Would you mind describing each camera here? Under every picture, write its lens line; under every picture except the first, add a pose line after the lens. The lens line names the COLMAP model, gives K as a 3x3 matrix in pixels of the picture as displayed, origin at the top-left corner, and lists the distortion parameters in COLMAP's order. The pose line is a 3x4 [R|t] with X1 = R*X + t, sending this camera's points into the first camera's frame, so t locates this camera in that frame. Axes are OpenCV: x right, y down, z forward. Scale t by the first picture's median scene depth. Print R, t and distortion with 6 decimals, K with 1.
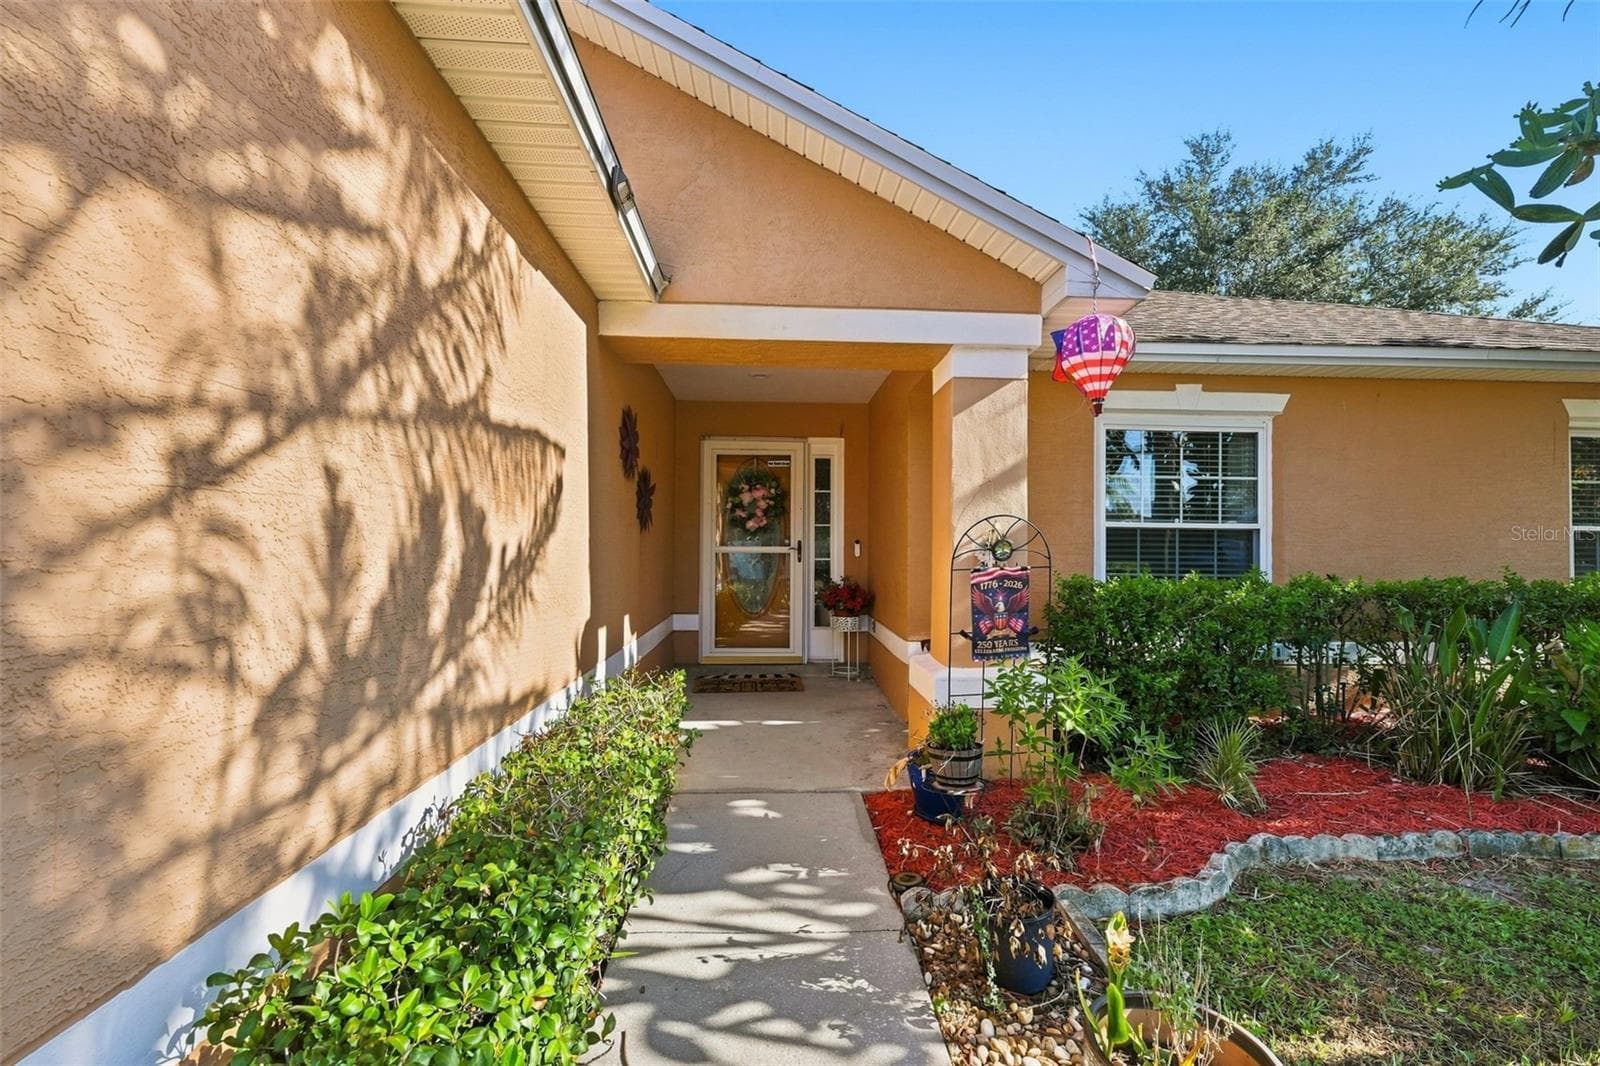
lens RADIAL K [[656.8, 0, 800.0], [0, 656.8, 533.0], [0, 0, 1]] dist [-0.000967, -0.000012]
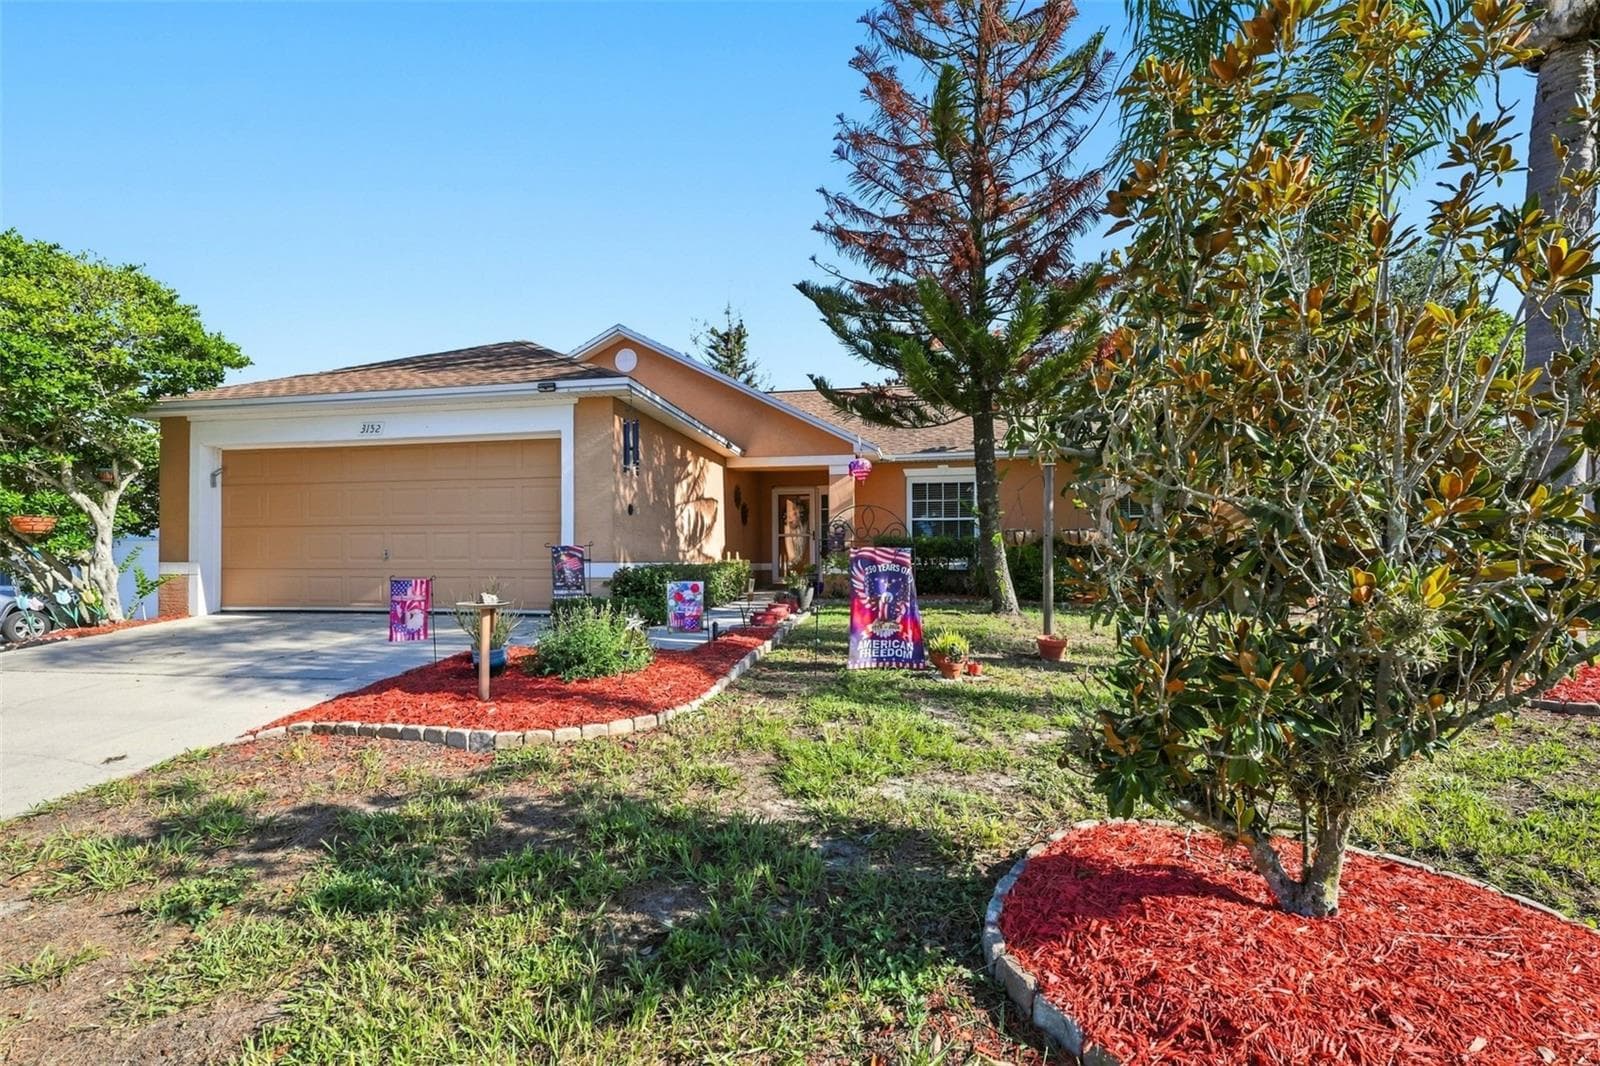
lens RADIAL K [[676.8, 0, 798.8], [0, 676.8, 557.2], [0, 0, 1]] dist [-0.000988, 0.000019]
pose [[0.976219, -0.011091, -0.216505, 1.455494], [0.013228, 0.999877, 0.008422, 0.265308], [0.216385, -0.011086, 0.976245, -4.207807]]
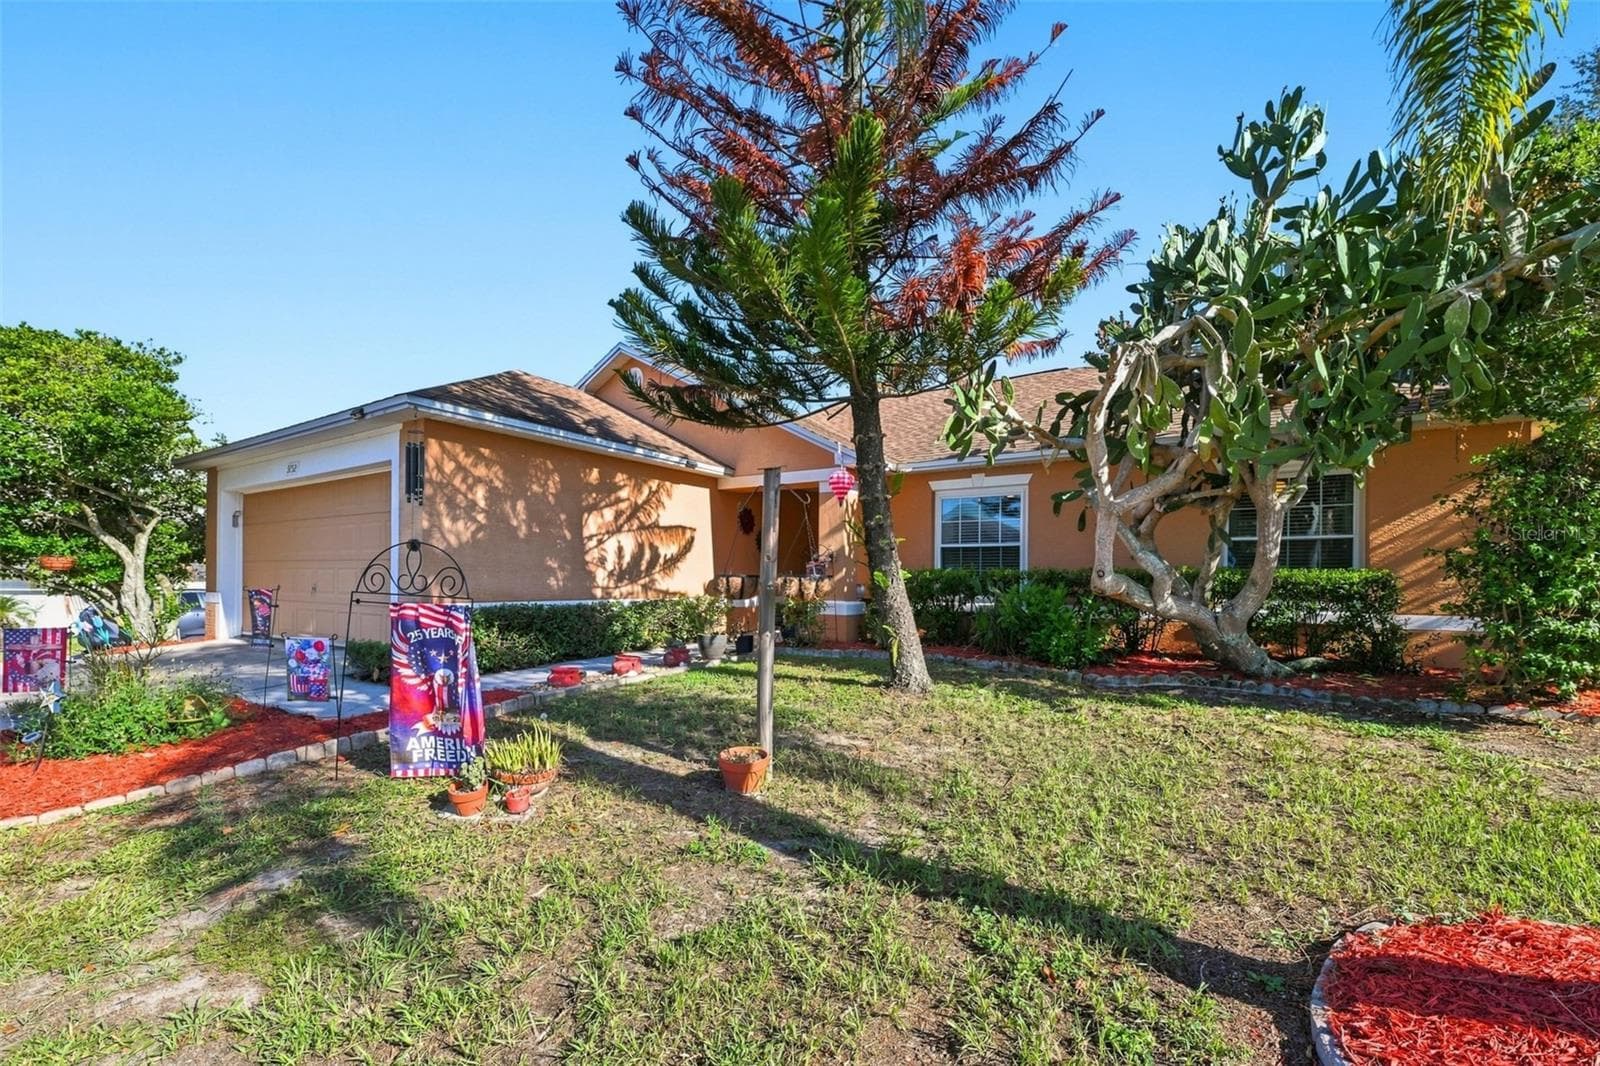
lens RADIAL K [[671.0, 0, 798.5], [0, 671.0, 582.2], [0, 0, 1]] dist [0.000027, -0.000188]
pose [[0.809846, 0.001820, -0.586640, 3.171479], [0.005746, 0.999923, 0.011033, 0.174486], [0.586615, -0.012306, 0.809773, -2.293439]]
